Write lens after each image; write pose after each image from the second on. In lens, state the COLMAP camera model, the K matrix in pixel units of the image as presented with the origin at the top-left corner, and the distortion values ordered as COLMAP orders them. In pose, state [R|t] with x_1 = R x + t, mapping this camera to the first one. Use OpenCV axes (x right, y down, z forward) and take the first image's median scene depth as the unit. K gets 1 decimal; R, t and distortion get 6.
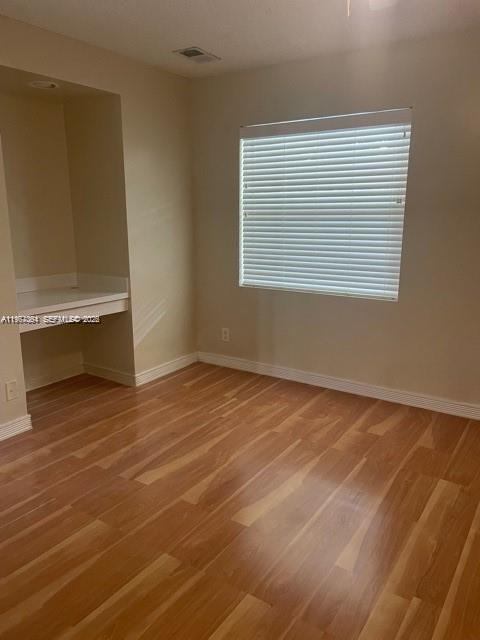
lens RADIAL K [[490.4, 0, 240.0], [0, 490.4, 320.0], [0, 0, 1]] dist [0.134266, -0.145017]
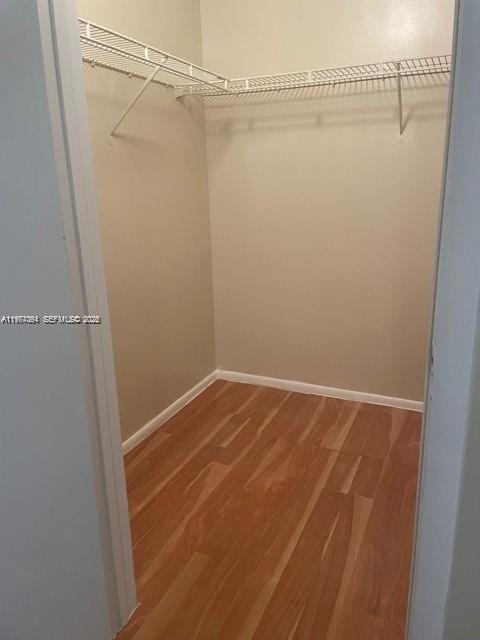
lens RADIAL K [[490.4, 0, 240.0], [0, 490.4, 320.0], [0, 0, 1]] dist [0.134266, -0.145017]
pose [[-0.987105, 0.070334, -0.143795, 0.205553], [-0.005295, 0.883461, 0.468474, -0.313044], [0.159987, 0.463195, -0.871697, 1.748184]]
